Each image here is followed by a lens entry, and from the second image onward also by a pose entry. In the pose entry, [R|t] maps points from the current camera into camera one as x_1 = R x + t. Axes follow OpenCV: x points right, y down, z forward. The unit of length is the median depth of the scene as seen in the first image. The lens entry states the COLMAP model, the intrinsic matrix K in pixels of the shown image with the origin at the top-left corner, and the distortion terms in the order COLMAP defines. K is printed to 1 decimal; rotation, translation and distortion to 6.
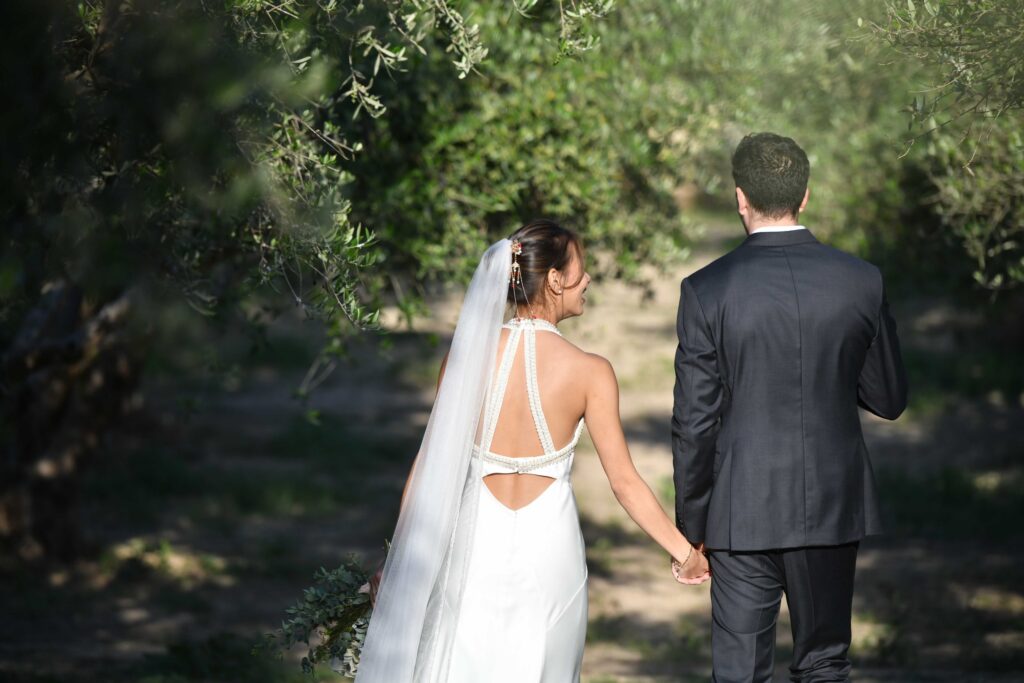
lens RADIAL K [[5612.5, 0, 512.0], [0, 5612.5, 341.5], [0, 0, 1]] dist [-1.501020, 2.894175]
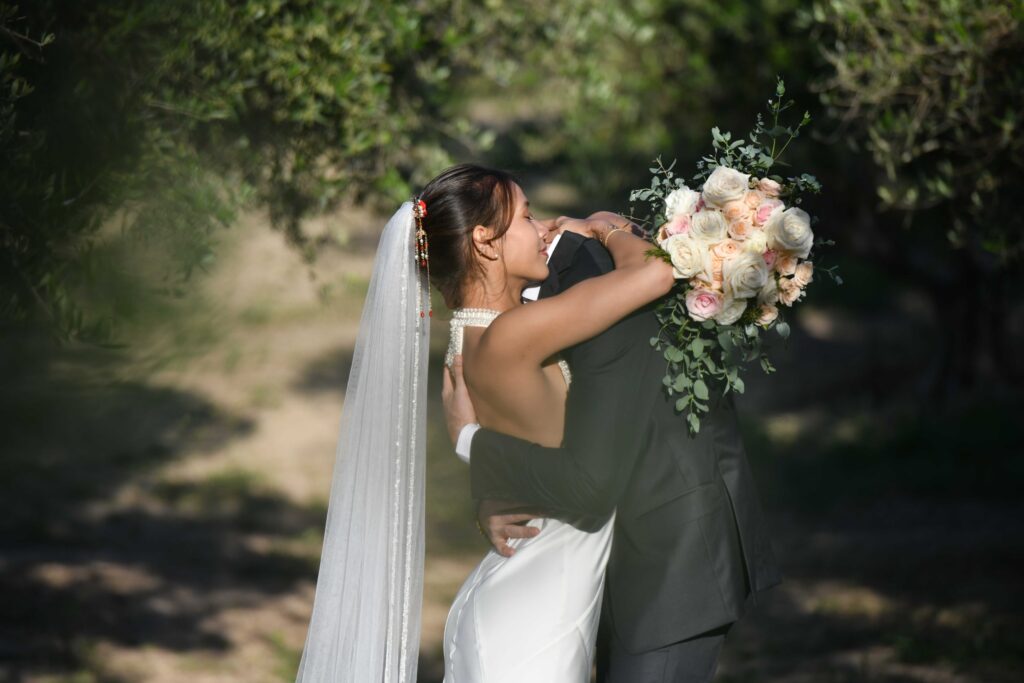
lens RADIAL K [[5961.0, 0, 512.0], [0, 5961.0, 341.5], [0, 0, 1]] dist [-0.327860, -42.580599]
pose [[0.997190, -0.031216, 0.068107, -0.017024], [0.029870, 0.999340, 0.020684, -0.010146], [-0.068707, -0.018591, 0.997464, 0.259539]]
